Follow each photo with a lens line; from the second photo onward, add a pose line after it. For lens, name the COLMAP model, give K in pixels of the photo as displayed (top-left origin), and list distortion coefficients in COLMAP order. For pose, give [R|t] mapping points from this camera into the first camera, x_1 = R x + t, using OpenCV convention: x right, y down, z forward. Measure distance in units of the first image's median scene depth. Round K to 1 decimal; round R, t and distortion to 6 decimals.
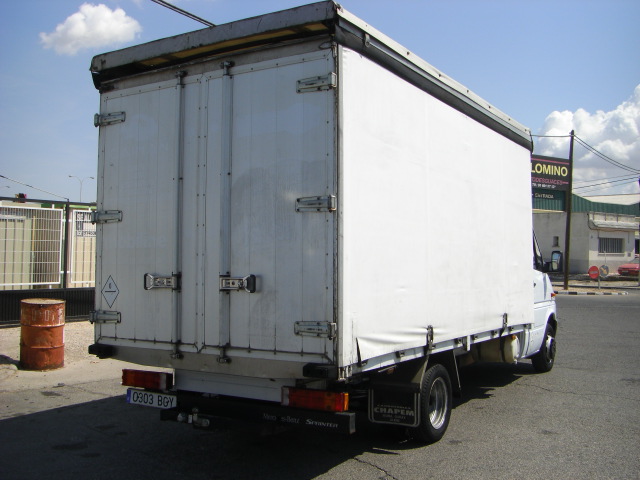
lens RADIAL K [[729.5, 0, 320.0], [0, 729.5, 240.0], [0, 0, 1]] dist [-0.245726, 0.314329]
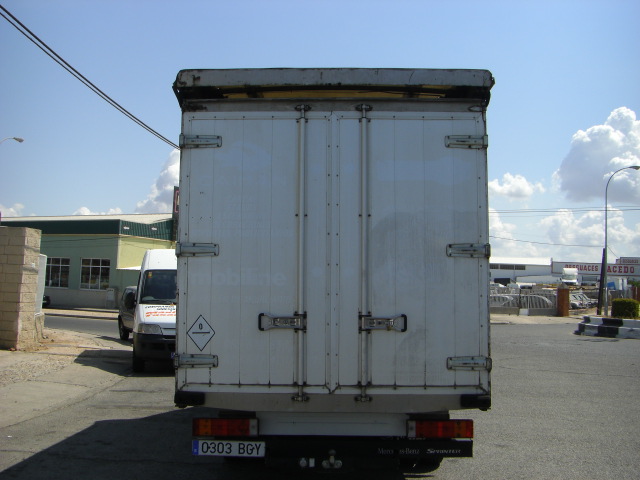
lens RADIAL K [[729.5, 0, 320.0], [0, 729.5, 240.0], [0, 0, 1]] dist [-0.245726, 0.314329]
pose [[0.866690, 0.050192, 0.496316, -0.683051], [-0.027555, 0.998223, -0.052830, -0.000723], [-0.498085, 0.032111, 0.866533, 0.145851]]
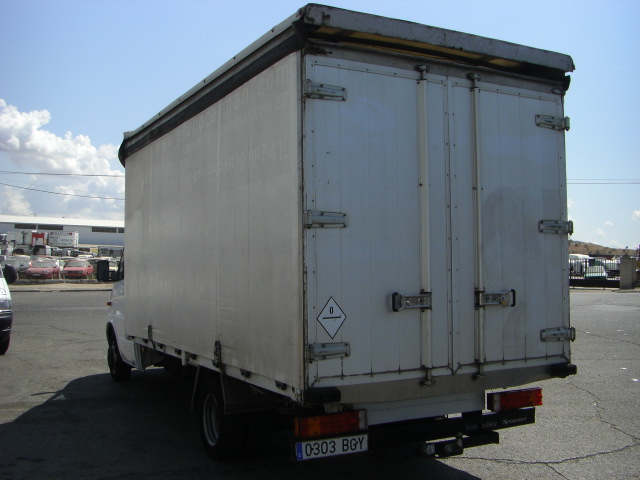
lens RADIAL K [[729.5, 0, 320.0], [0, 729.5, 240.0], [0, 0, 1]] dist [-0.245726, 0.314329]
pose [[0.513364, 0.031775, 0.857582, -1.069640], [-0.031881, 0.999331, -0.017942, 0.003634], [-0.857578, -0.018130, 0.514034, 0.671944]]
